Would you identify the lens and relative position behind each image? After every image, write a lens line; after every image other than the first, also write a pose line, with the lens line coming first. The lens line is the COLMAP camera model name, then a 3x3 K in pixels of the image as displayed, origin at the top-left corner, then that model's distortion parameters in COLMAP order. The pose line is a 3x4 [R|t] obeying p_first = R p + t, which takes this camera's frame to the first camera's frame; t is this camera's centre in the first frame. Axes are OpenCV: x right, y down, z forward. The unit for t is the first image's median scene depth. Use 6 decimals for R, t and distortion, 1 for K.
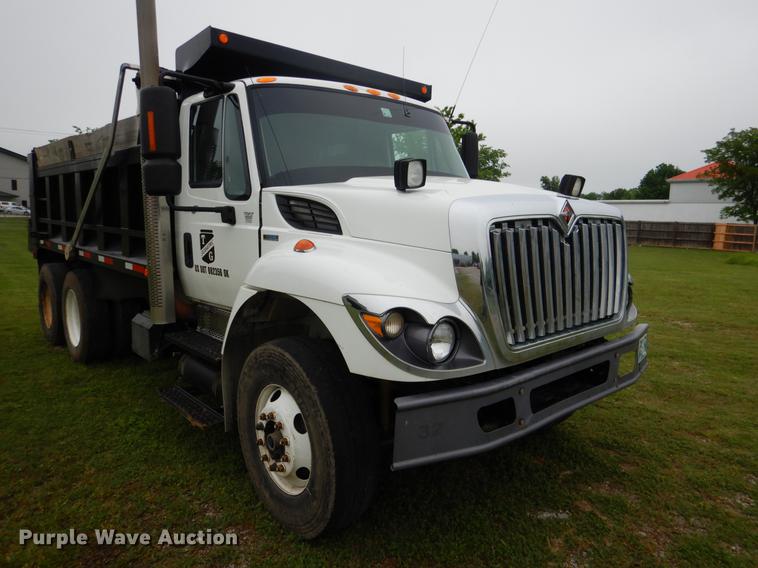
lens RADIAL K [[543.7, 0, 380.0], [0, 543.7, 284.5], [0, 0, 1]] dist [0.006849, -0.000452]
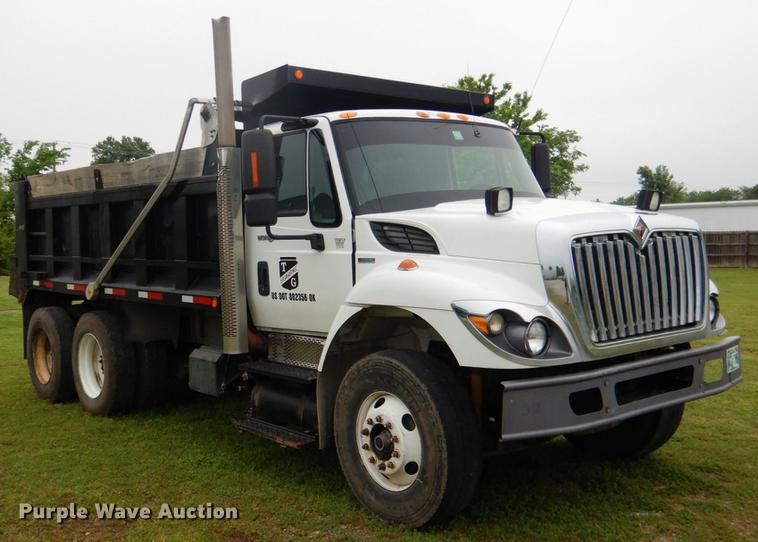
lens RADIAL K [[867.9, 0, 309.4], [0, 867.9, 278.2], [0, 0, 1]] dist [0.005102, 0.000000]
pose [[0.996017, -0.034993, -0.082016, -0.168582], [0.028189, 0.996176, -0.082702, 0.088643], [0.084596, 0.080060, 0.993194, -0.726799]]
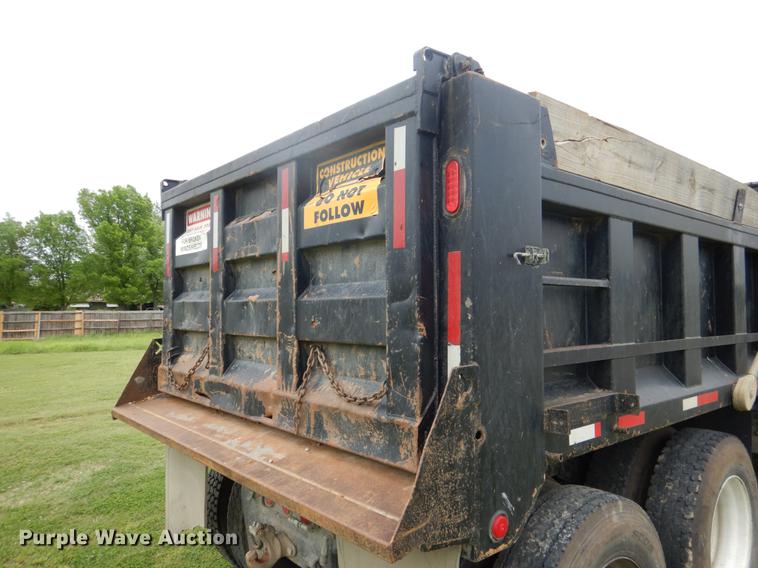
lens RADIAL K [[543.7, 0, 377.5], [0, 543.7, 282.7], [0, 0, 1]] dist [0.006849, -0.000452]
pose [[0.014074, 0.023211, 0.999632, -1.965214], [0.132649, 0.990851, -0.024874, -0.350238], [-0.991063, 0.132950, 0.010866, 2.364178]]
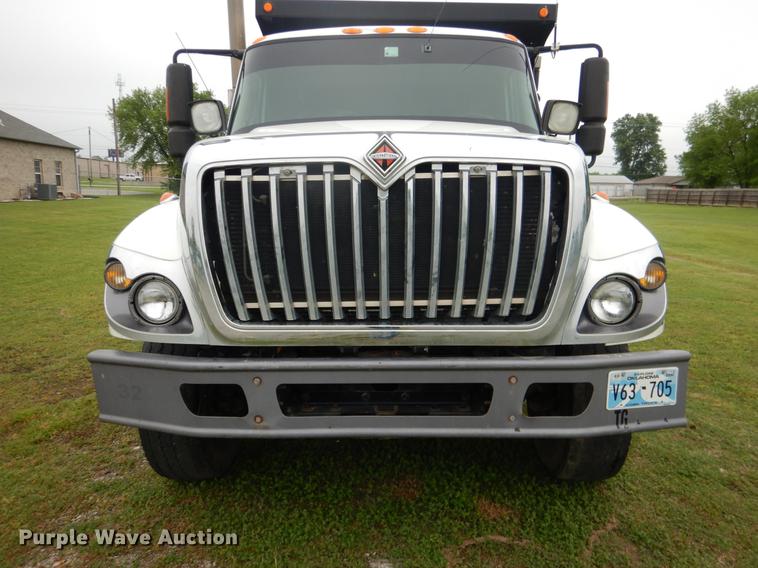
lens RADIAL K [[543.7, 0, 374.4], [0, 543.7, 284.9], [0, 0, 1]] dist [0.006849, -0.000452]
pose [[0.736203, 0.110819, -0.667626, 0.704530], [-0.084685, 0.993833, 0.071582, -0.012608], [0.671442, 0.003838, 0.741048, 0.408247]]
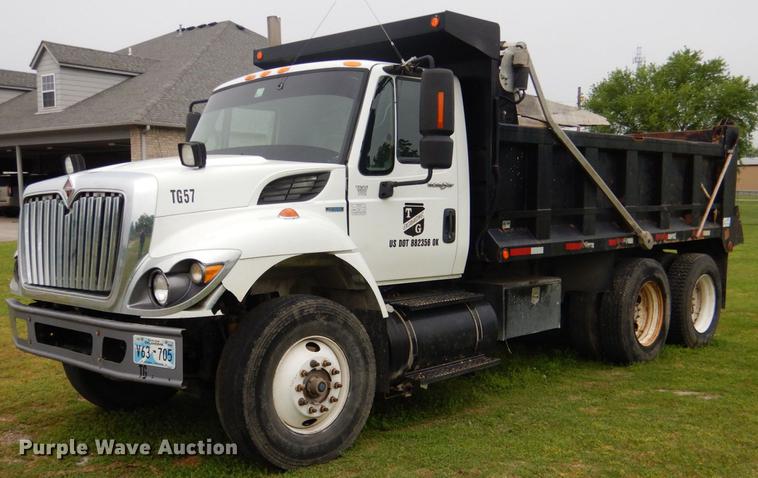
lens RADIAL K [[777.3, 0, 361.6], [0, 777.3, 281.7], [0, 0, 1]] dist [0.009625, 0.000000]
pose [[0.069363, 0.093034, -0.993244, 1.765372], [-0.121928, 0.988968, 0.084119, -0.128840], [0.990112, 0.115270, 0.079941, 1.299454]]
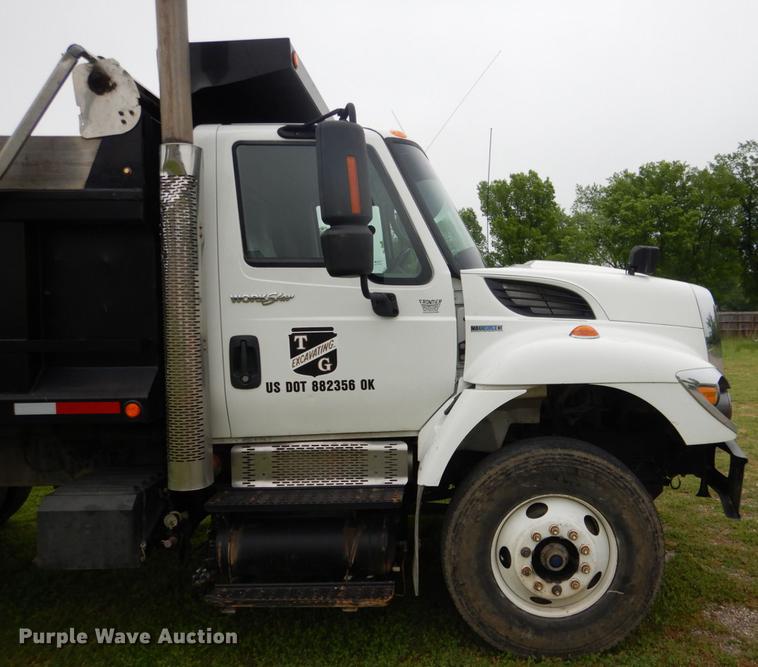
lens RADIAL K [[677.2, 0, 445.7], [0, 677.2, 349.7], [0, 0, 1]] dist [0.000878, -0.006611]
pose [[0.633267, -0.068788, 0.770870, -1.017199], [0.123950, 0.992200, -0.013287, -0.046477], [-0.763943, 0.103963, 0.636854, 0.377858]]
